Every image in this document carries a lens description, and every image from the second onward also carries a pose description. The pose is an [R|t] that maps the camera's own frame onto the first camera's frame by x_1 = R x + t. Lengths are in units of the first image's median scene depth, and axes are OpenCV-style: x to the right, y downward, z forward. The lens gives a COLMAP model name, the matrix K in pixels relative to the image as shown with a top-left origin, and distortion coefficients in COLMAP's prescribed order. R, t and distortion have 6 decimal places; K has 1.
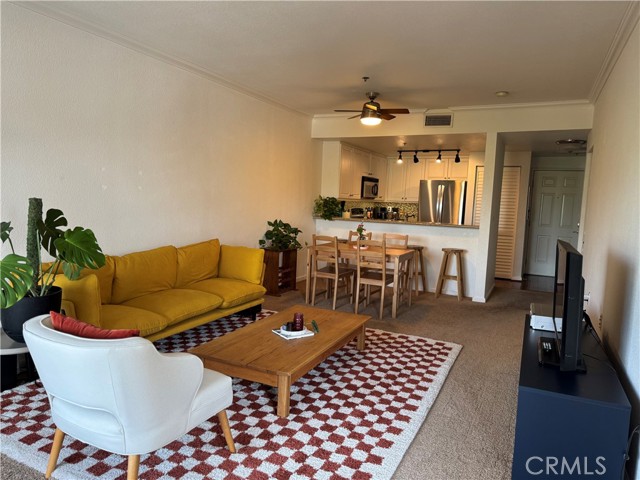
lens RADIAL K [[448.7, 0, 321.5], [0, 448.7, 244.0], [0, 0, 1]] dist [0.121046, -0.162782]
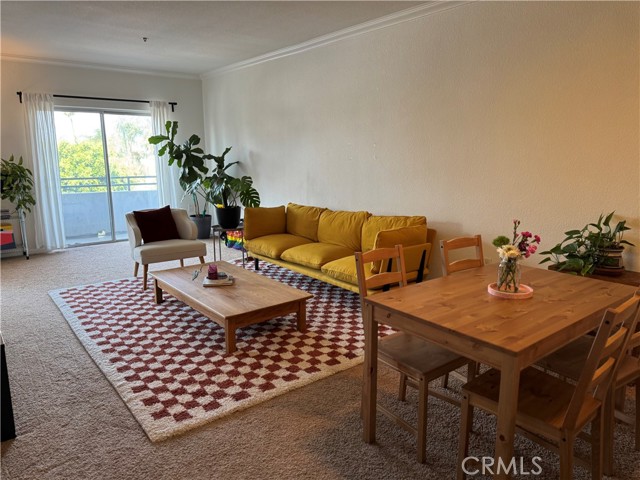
lens RADIAL K [[448.7, 0, 321.5], [0, 448.7, 244.0], [0, 0, 1]] dist [0.121046, -0.162782]
pose [[-0.435571, 0.137128, -0.889648, 0.730790], [-0.107829, 0.973263, 0.202809, -0.140307], [0.893673, 0.184267, -0.409139, 1.481344]]
